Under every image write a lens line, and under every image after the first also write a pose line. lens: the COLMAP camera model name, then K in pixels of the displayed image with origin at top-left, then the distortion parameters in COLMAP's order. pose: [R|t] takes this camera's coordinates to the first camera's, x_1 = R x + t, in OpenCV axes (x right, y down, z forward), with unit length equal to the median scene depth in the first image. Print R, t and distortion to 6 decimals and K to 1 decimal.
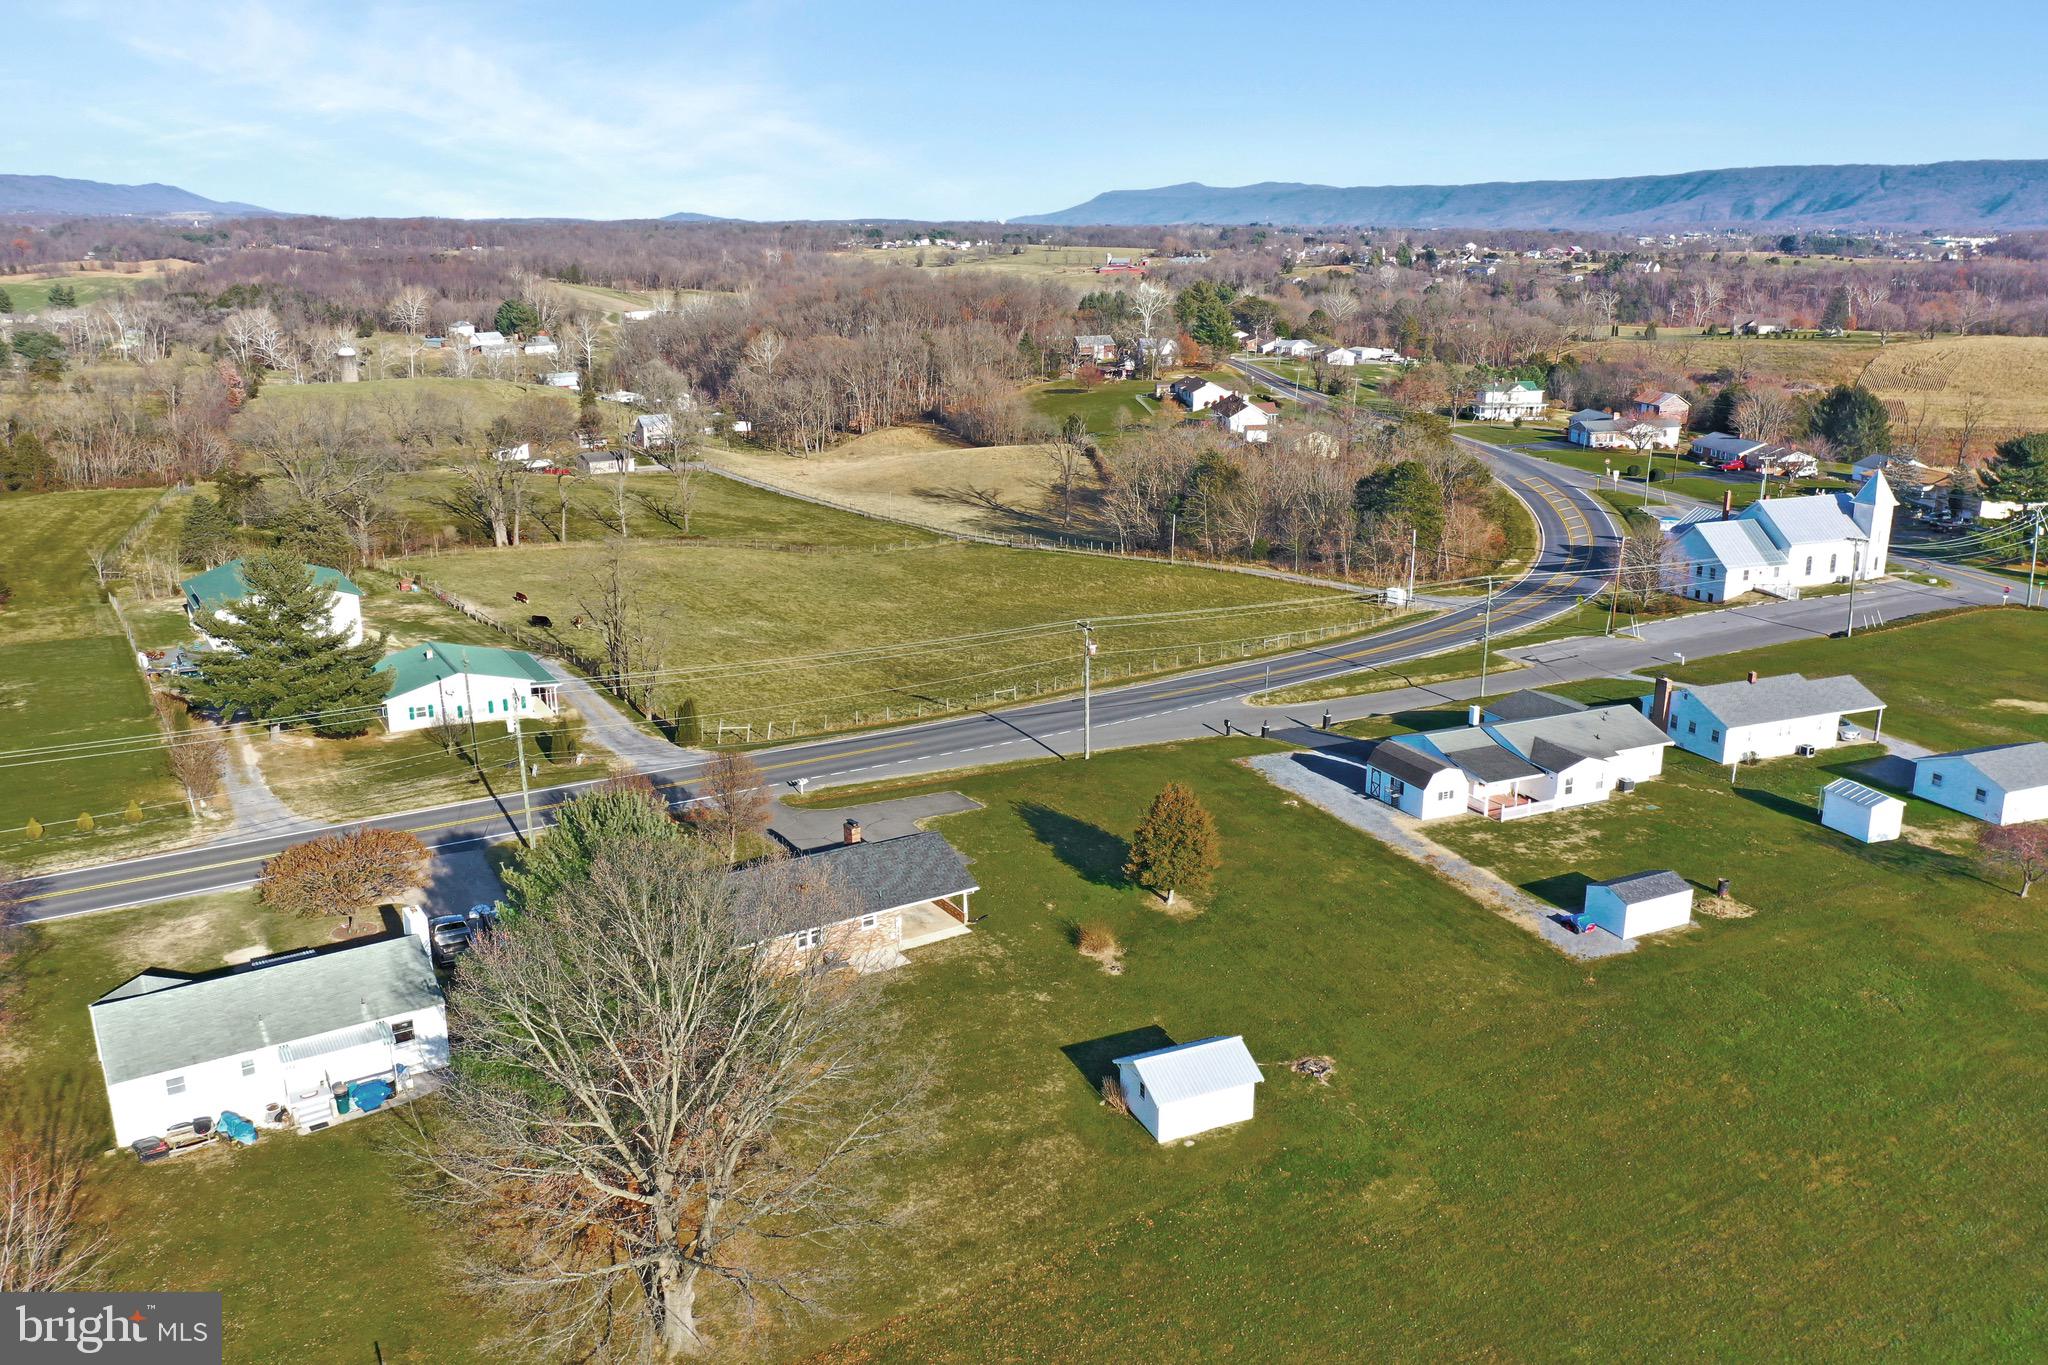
lens RADIAL K [[1597.6, 0, 1017.5], [0, 1597.6, 682.8], [0, 0, 1]] dist [-0.001281, -0.008628]
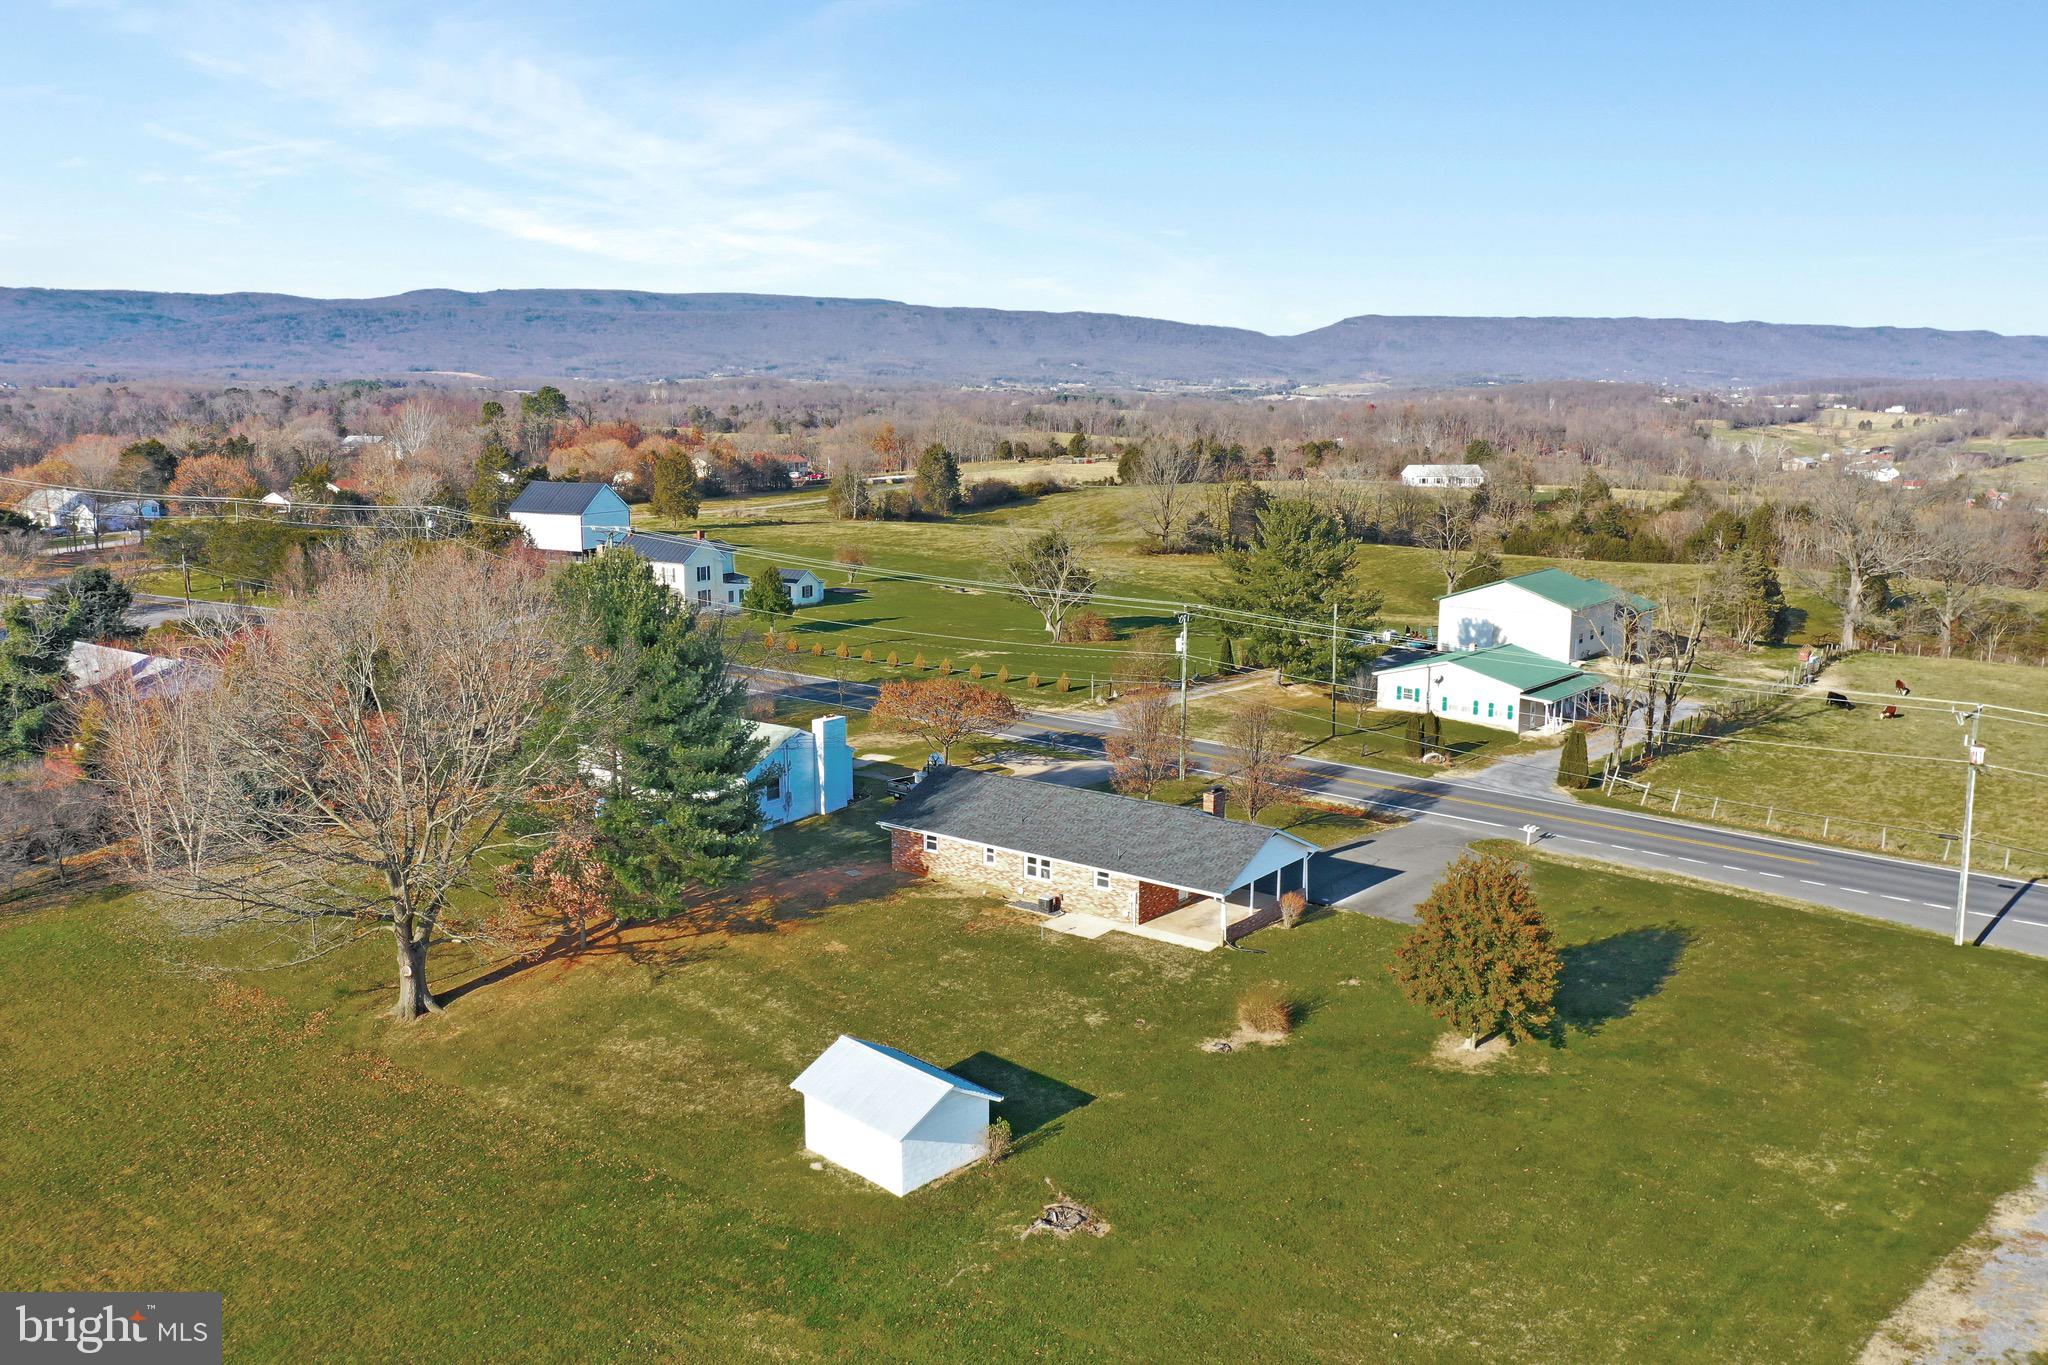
lens RADIAL K [[1597.6, 0, 1017.5], [0, 1597.6, 682.8], [0, 0, 1]] dist [-0.001281, -0.008628]
pose [[0.340623, 0.161956, -0.926146, 0.433064], [-0.257260, 0.963514, 0.073874, 0.001523], [0.904319, 0.213097, 0.369860, 0.433936]]
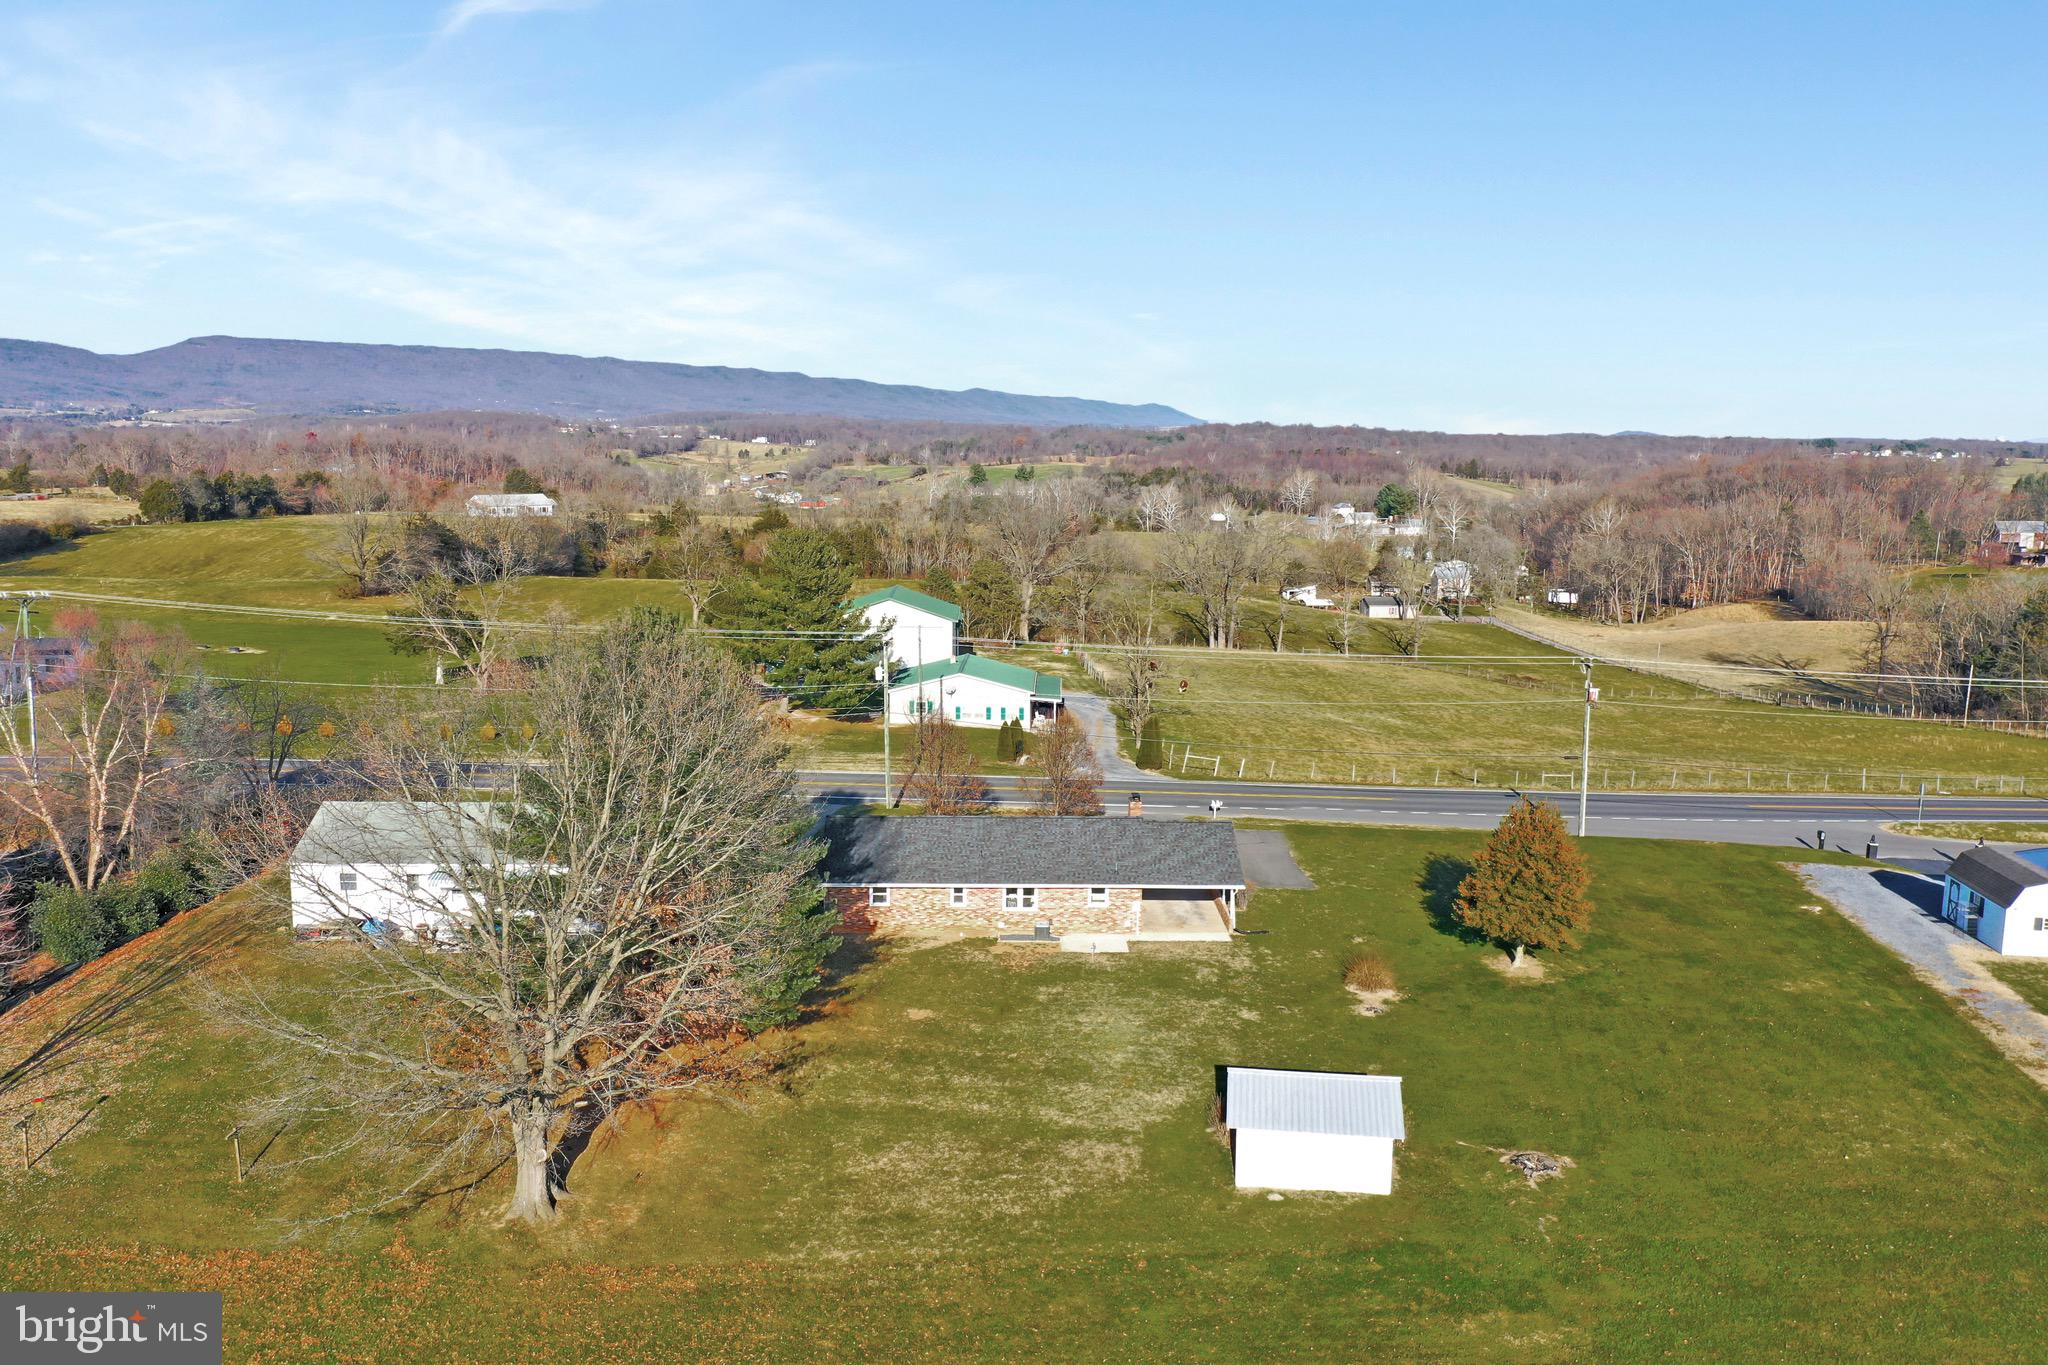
lens RADIAL K [[1597.6, 0, 1017.5], [0, 1597.6, 682.8], [0, 0, 1]] dist [-0.001281, -0.008628]
pose [[0.849455, 0.087052, -0.520431, 0.203577], [-0.152299, 0.984770, -0.083864, 0.078627], [0.505205, 0.150499, 0.849775, 0.169693]]
